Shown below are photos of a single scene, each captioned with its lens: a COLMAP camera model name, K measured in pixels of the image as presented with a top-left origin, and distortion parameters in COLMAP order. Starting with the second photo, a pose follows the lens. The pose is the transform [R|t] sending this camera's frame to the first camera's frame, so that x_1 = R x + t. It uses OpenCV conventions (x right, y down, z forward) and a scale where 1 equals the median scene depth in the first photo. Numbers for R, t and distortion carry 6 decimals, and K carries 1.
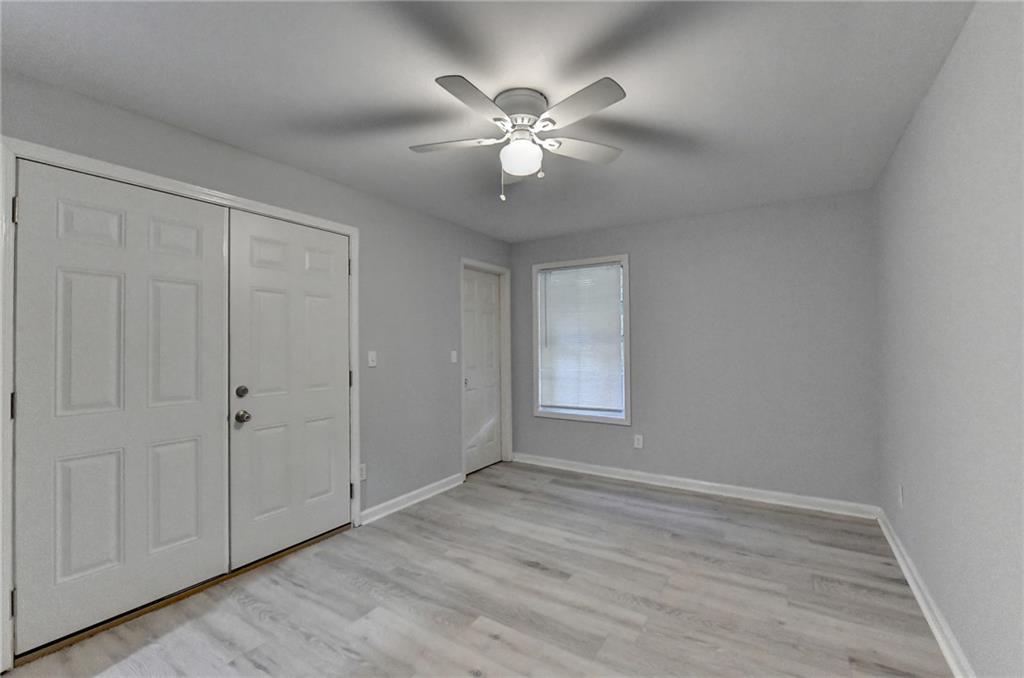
lens RADIAL K [[424.0, 0, 541.1], [0, 424.0, 346.1], [0, 0, 1]] dist [-0.007295, -0.001871]
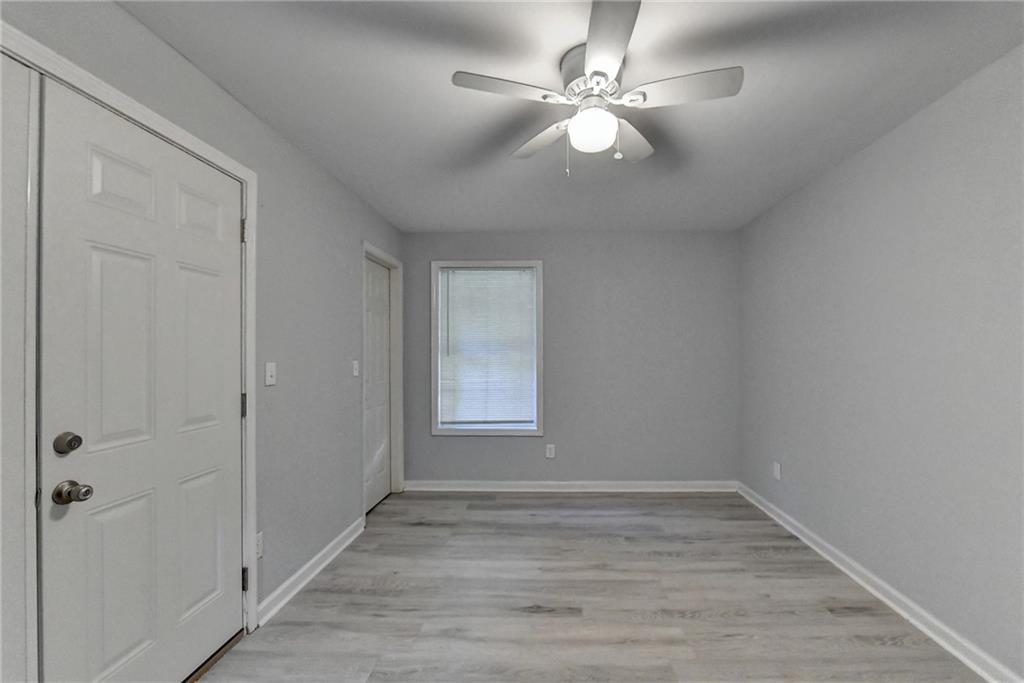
lens RADIAL K [[414.2, 0, 551.9], [0, 414.2, 355.7], [0, 0, 1]] dist [-0.008479, -0.000678]
pose [[0.867182, 0.000179, 0.497991, -0.347239], [-0.001949, 0.999993, 0.003034, -0.001590], [-0.497987, -0.003601, 0.867177, 0.219232]]
